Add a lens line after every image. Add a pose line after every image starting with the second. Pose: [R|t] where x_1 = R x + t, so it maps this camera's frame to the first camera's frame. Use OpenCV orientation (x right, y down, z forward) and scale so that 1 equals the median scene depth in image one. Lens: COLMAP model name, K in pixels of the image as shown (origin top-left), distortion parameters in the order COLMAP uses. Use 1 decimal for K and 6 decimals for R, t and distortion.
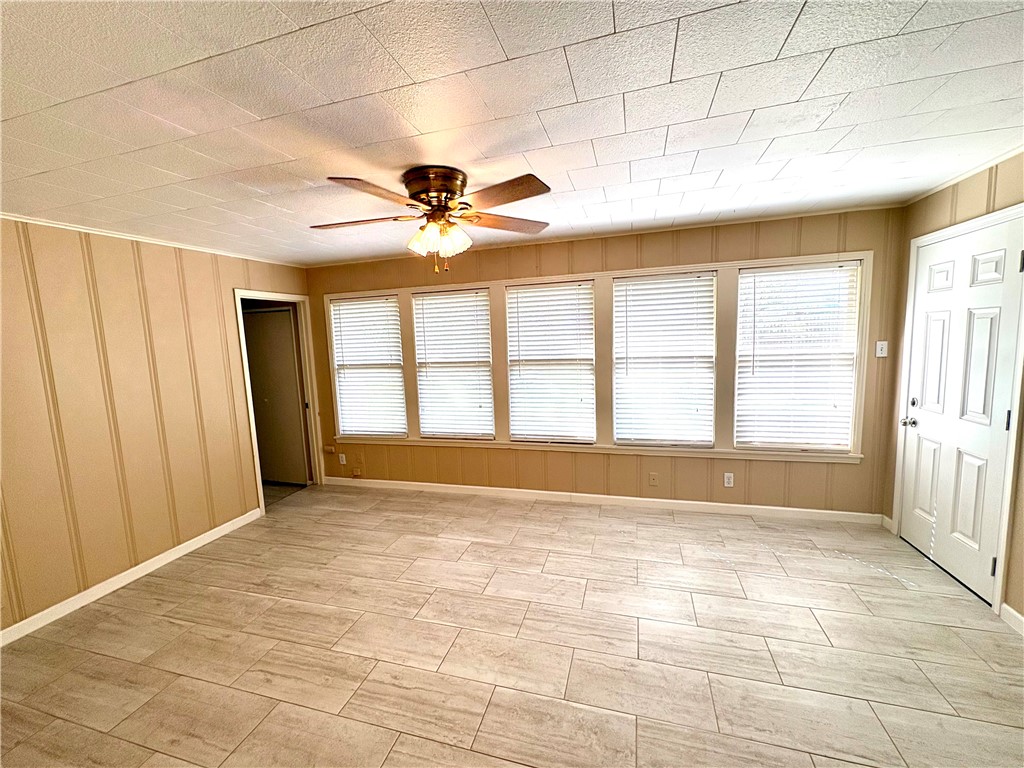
lens RADIAL K [[415.8, 0, 510.5], [0, 415.8, 386.3], [0, 0, 1]] dist [-0.000313, 0.000105]
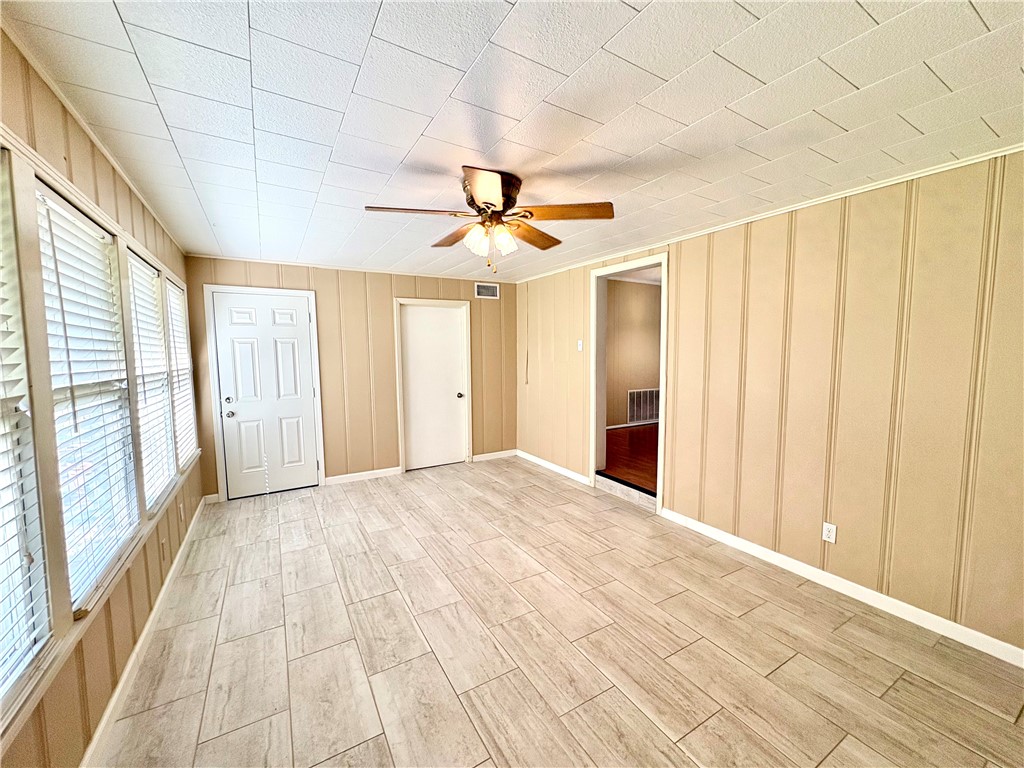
lens RADIAL K [[415.8, 0, 512.4], [0, 415.8, 385.7], [0, 0, 1]] dist [-0.000313, 0.000105]
pose [[-0.738406, -0.007629, 0.674313, -0.754894], [0.119220, 0.982709, 0.141670, -0.101891], [-0.663734, 0.185002, -0.724728, 1.456115]]
